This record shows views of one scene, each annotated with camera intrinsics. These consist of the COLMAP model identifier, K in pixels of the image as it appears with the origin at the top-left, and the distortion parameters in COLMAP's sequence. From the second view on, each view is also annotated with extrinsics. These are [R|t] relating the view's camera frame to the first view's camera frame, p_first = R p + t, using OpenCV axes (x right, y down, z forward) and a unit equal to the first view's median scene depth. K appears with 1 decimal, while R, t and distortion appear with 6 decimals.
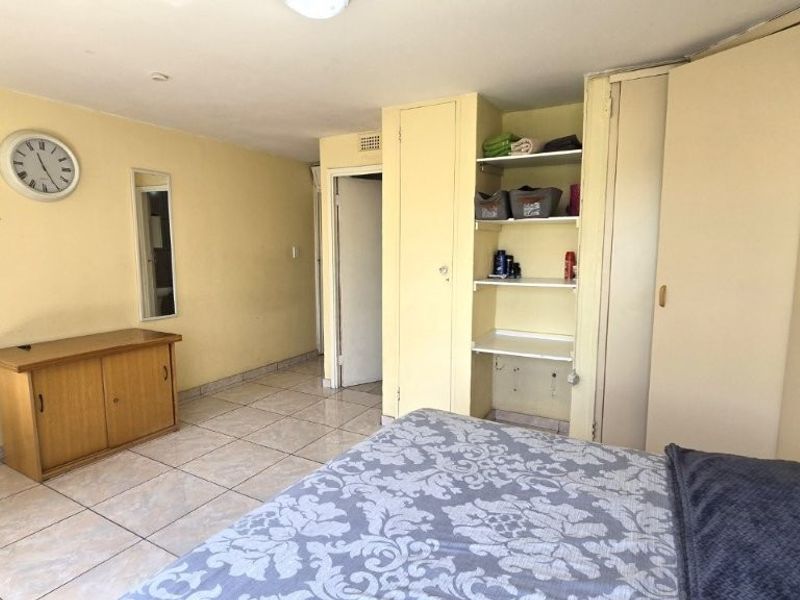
lens RADIAL K [[436.3, 0, 401.6], [0, 436.3, 301.5], [0, 0, 1]] dist [-0.002941, -0.000691]
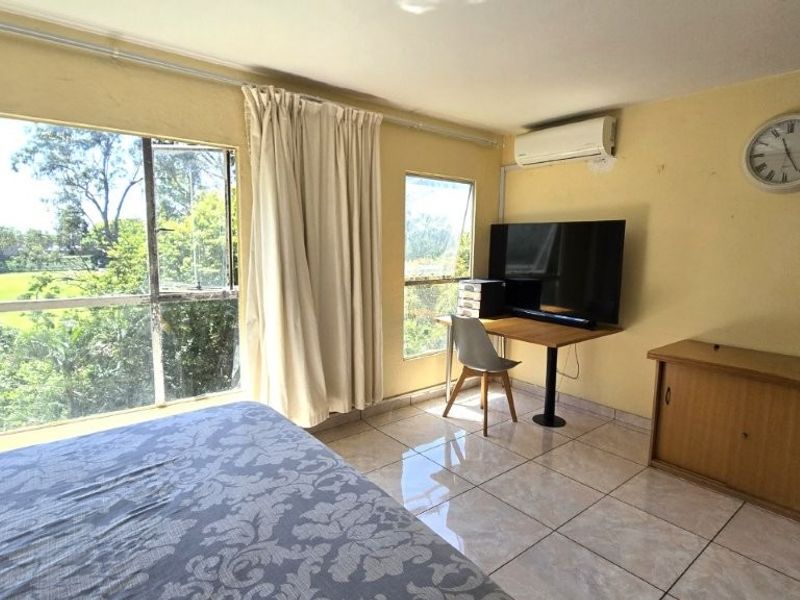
lens RADIAL K [[436.3, 0, 401.6], [0, 436.3, 301.5], [0, 0, 1]] dist [-0.002941, -0.000691]
pose [[-0.353419, 0.116941, -0.928127, 0.639507], [-0.133531, 0.975689, 0.173780, -0.155877], [0.925886, 0.185351, -0.329212, 1.418820]]
